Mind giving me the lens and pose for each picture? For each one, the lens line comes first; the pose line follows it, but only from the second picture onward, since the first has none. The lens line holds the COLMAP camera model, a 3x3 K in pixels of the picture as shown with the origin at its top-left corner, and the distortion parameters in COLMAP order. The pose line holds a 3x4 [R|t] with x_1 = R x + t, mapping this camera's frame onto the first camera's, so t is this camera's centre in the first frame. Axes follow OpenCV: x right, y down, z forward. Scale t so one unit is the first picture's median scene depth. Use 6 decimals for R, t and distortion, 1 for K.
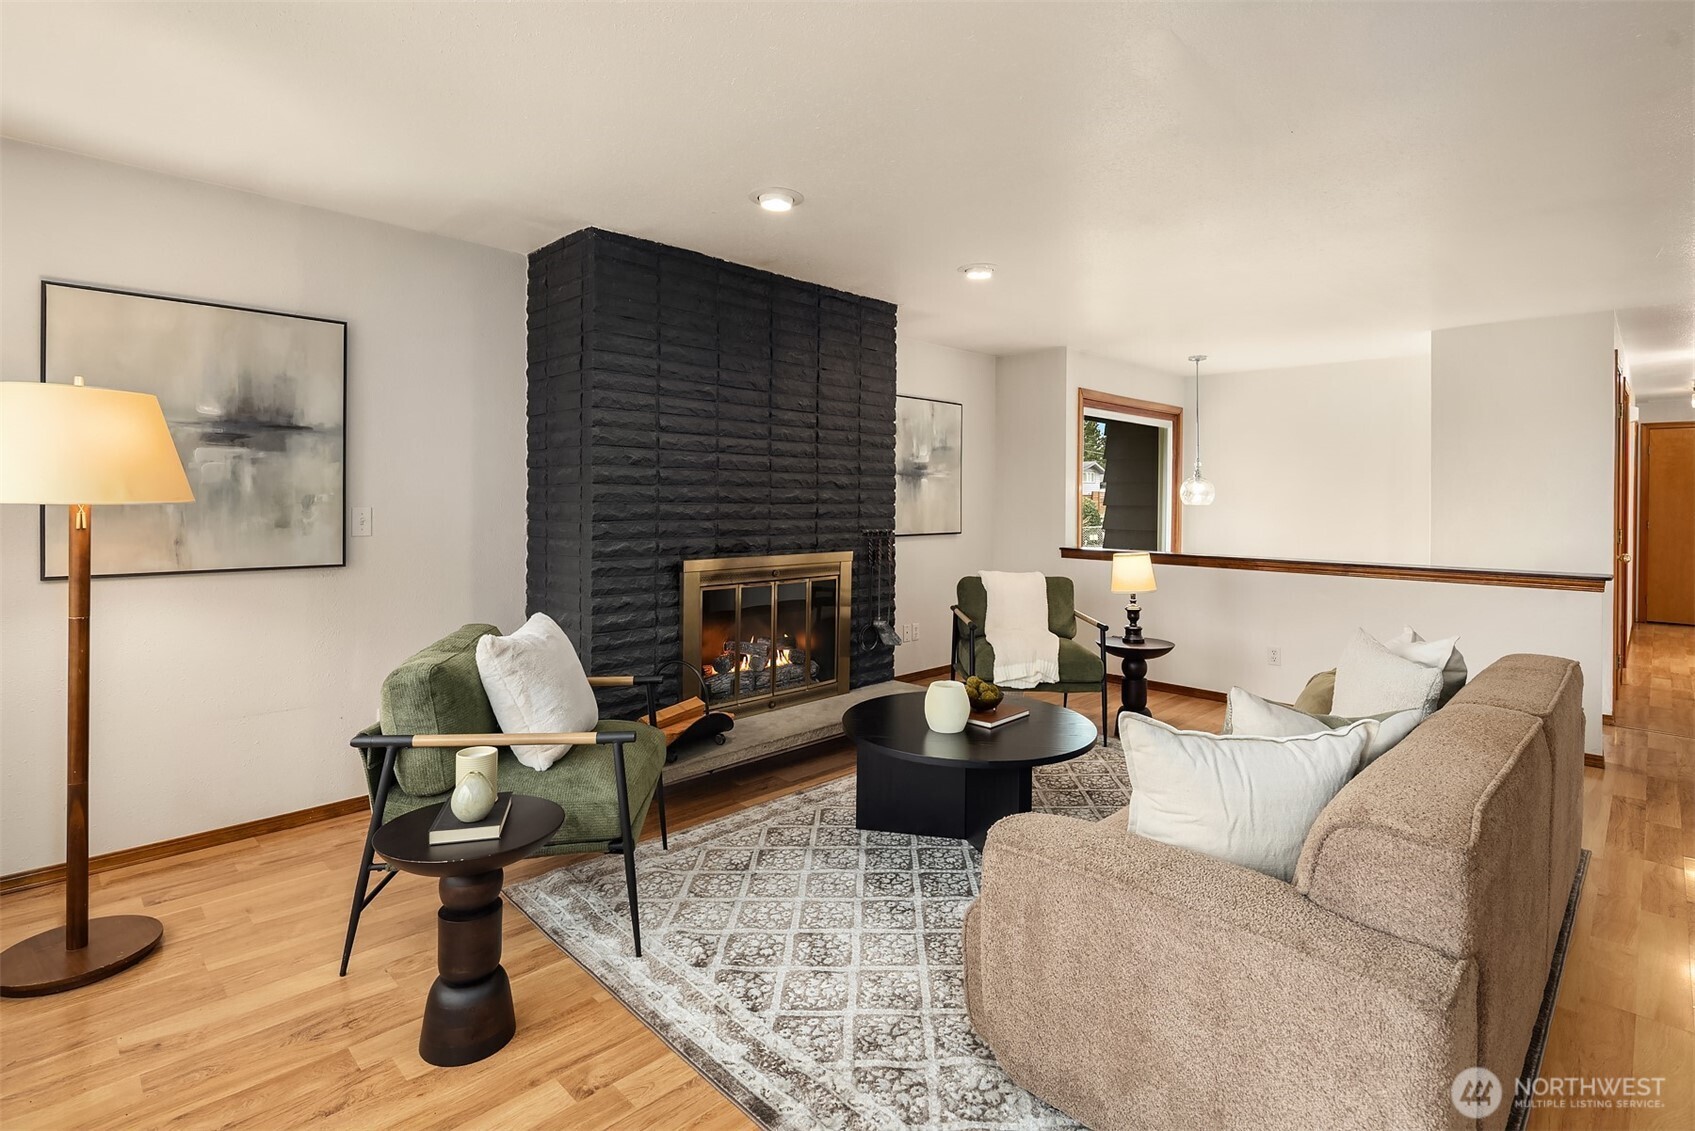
lens RADIAL K [[820.4, 0, 836.5], [0, 820.4, 493.1], [0, 0, 1]] dist [0.000172, 0.000089]
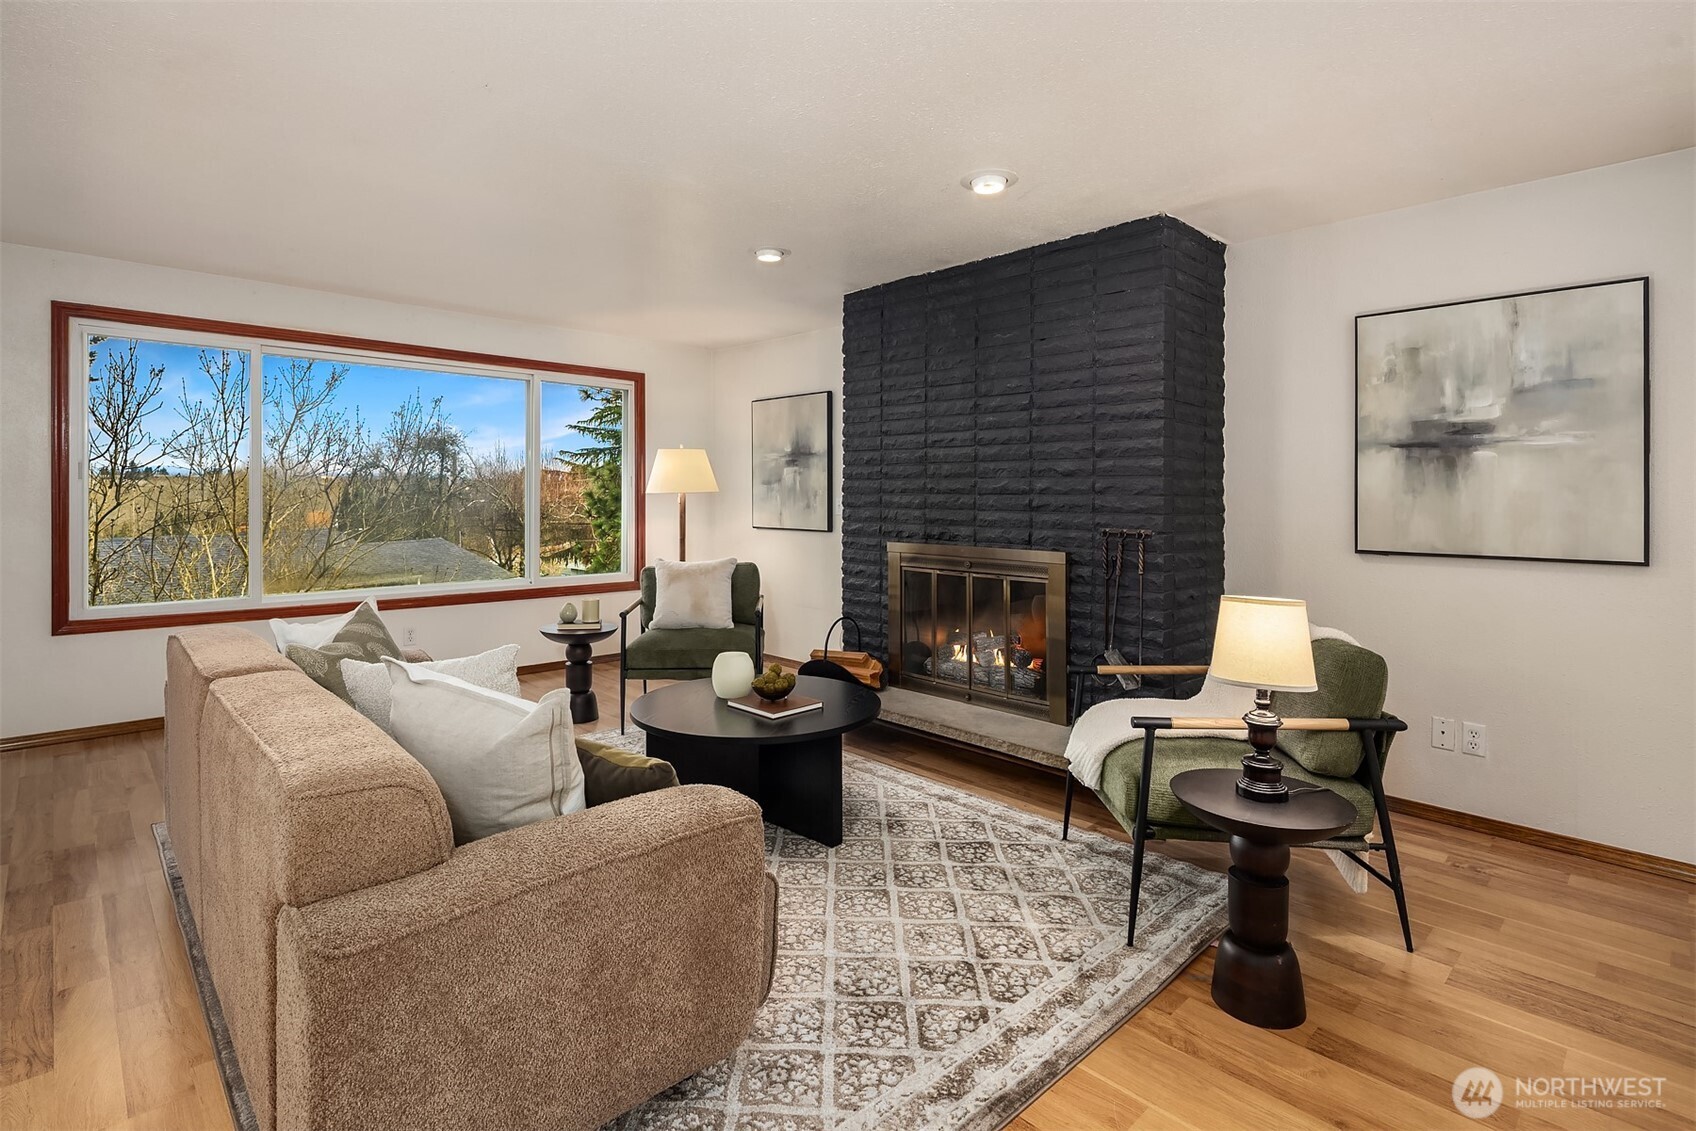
lens RADIAL K [[820.9, 0, 861.8], [0, 820.9, 508.3], [0, 0, 1]] dist [0.000172, 0.000089]
pose [[-0.003366, 0.004668, -0.999983, 0.931832], [-0.001091, 0.999988, 0.004672, 0.025661], [0.999994, 0.001107, -0.003361, 0.888497]]
